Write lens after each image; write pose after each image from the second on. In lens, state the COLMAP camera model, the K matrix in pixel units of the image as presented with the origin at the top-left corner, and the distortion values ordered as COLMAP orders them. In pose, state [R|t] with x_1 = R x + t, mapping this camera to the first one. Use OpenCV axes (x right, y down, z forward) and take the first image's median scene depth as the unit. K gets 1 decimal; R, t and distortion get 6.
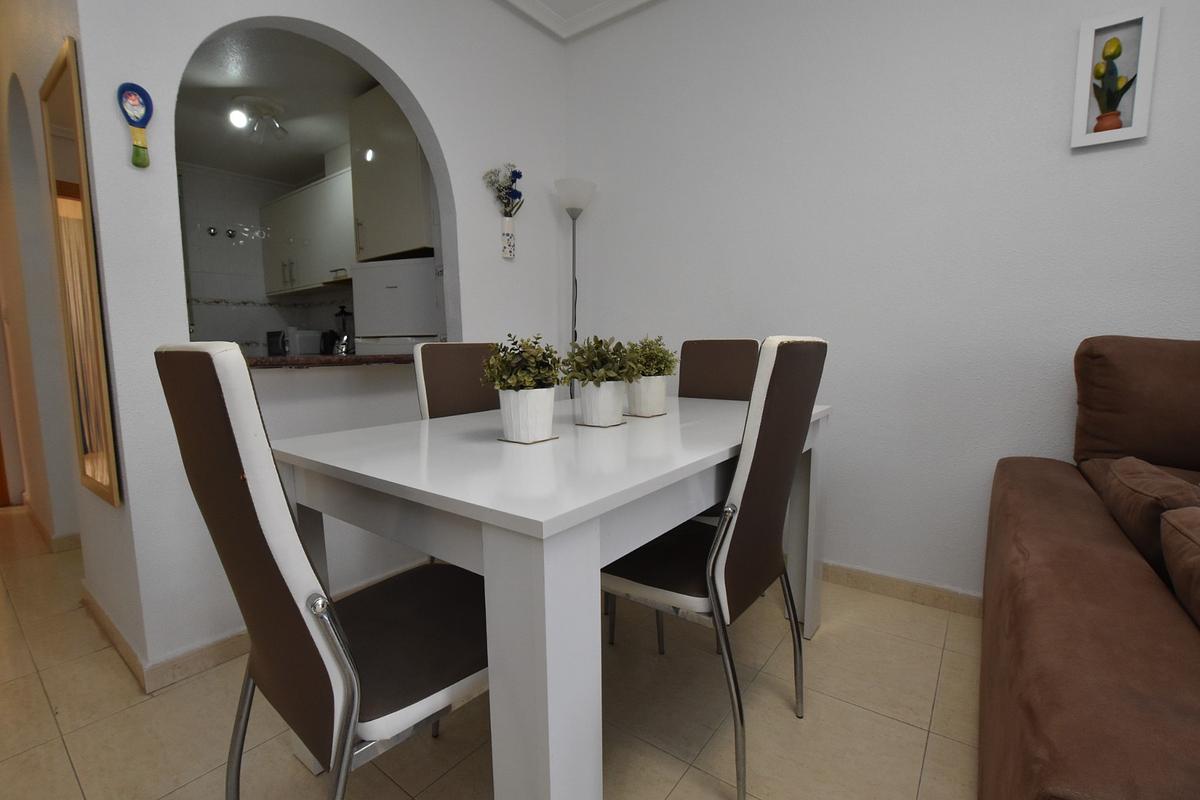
lens RADIAL K [[528.8, 0, 600.5], [0, 528.8, 410.3], [0, 0, 1]] dist [-0.034903, 0.007266]
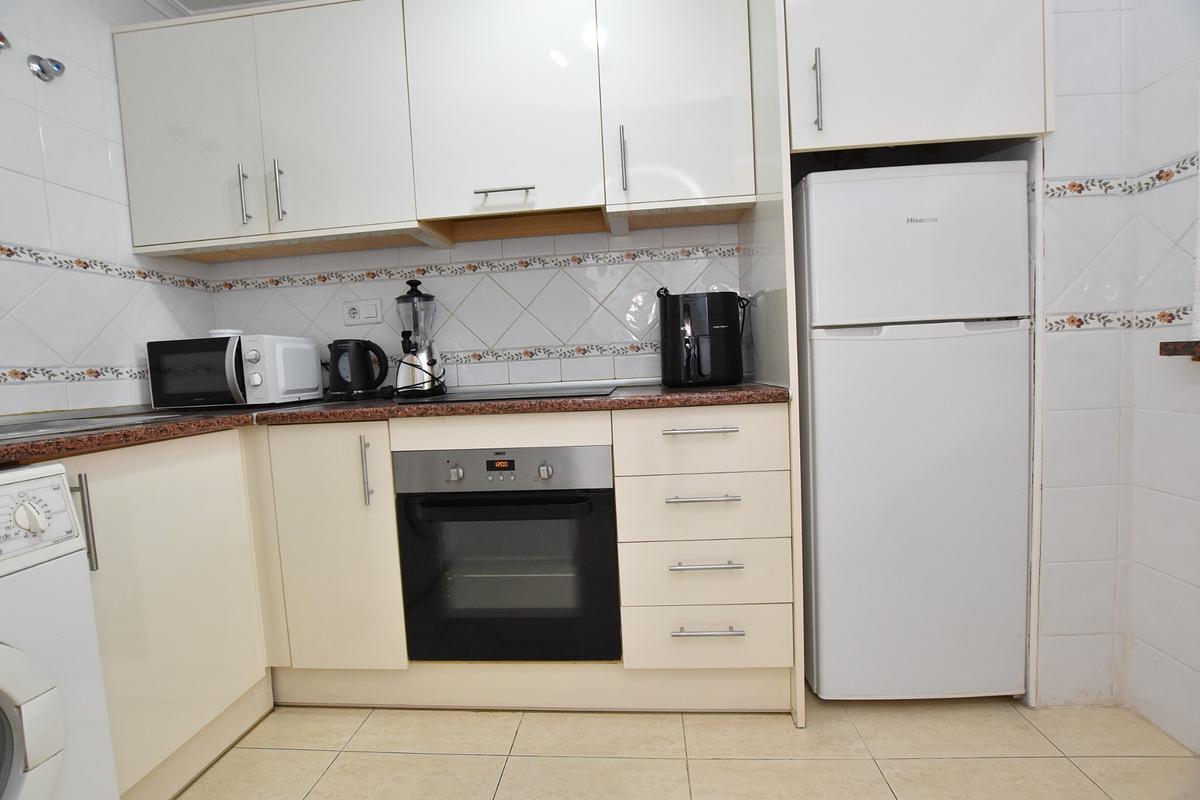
lens RADIAL K [[528.8, 0, 600.5], [0, 528.8, 410.3], [0, 0, 1]] dist [-0.034903, 0.007266]
pose [[0.845319, -0.078134, 0.528518, -0.935943], [0.104795, 0.994280, -0.020621, -0.089892], [-0.523884, 0.072818, 0.848671, 0.815607]]
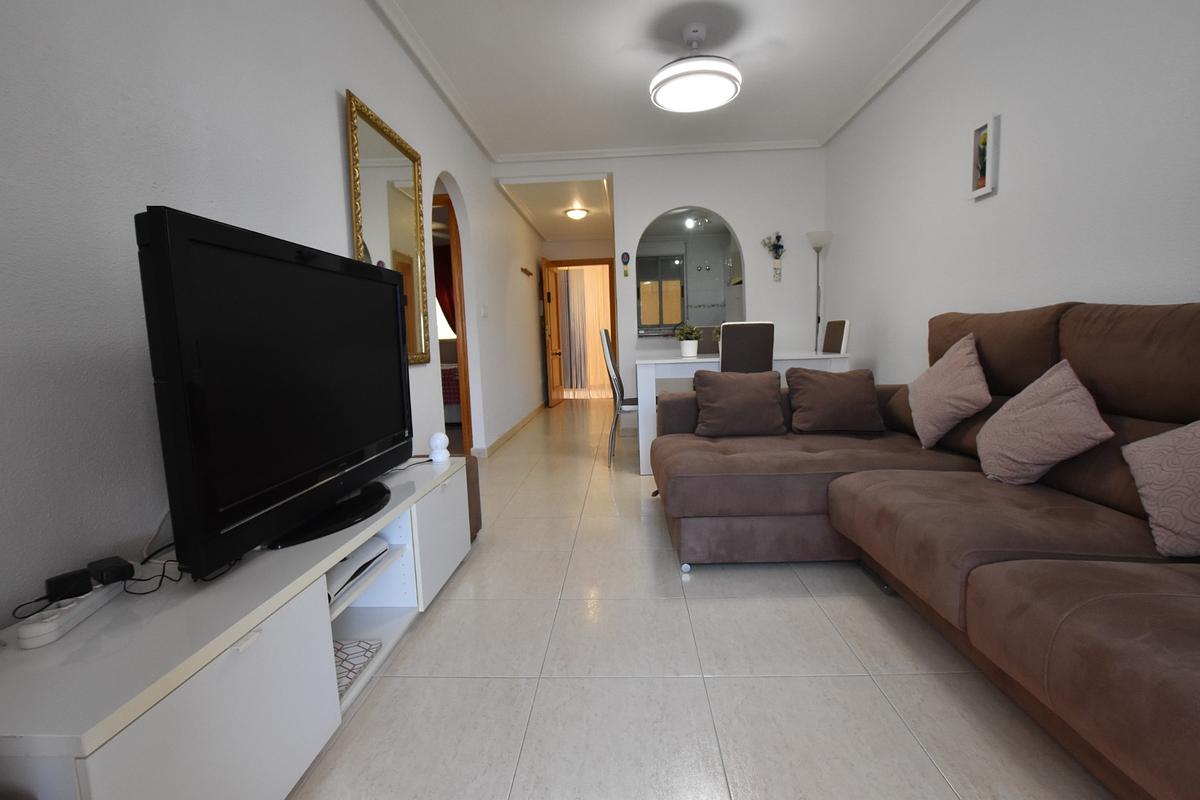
lens RADIAL K [[528.8, 0, 600.5], [0, 528.8, 410.3], [0, 0, 1]] dist [-0.034903, 0.007266]
pose [[0.563156, 0.098111, -0.820506, 1.030480], [-0.068481, 0.995052, 0.071980, 0.081207], [0.823508, 0.015653, 0.567088, -0.573025]]
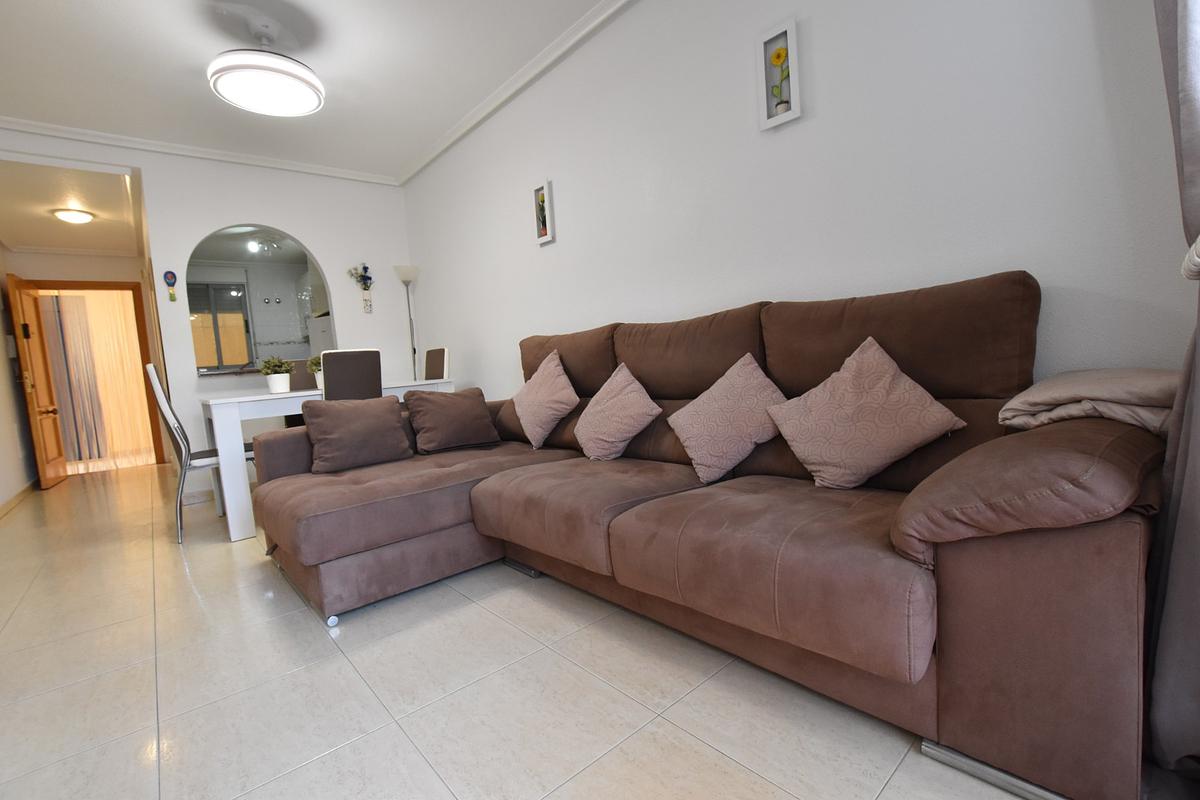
lens RADIAL K [[528.8, 0, 600.5], [0, 528.8, 410.3], [0, 0, 1]] dist [-0.034903, 0.007266]
pose [[0.976565, -0.044888, -0.210488, 0.962500], [0.041395, 0.998923, -0.020974, 0.125528], [0.211203, 0.011770, 0.977371, -0.610489]]
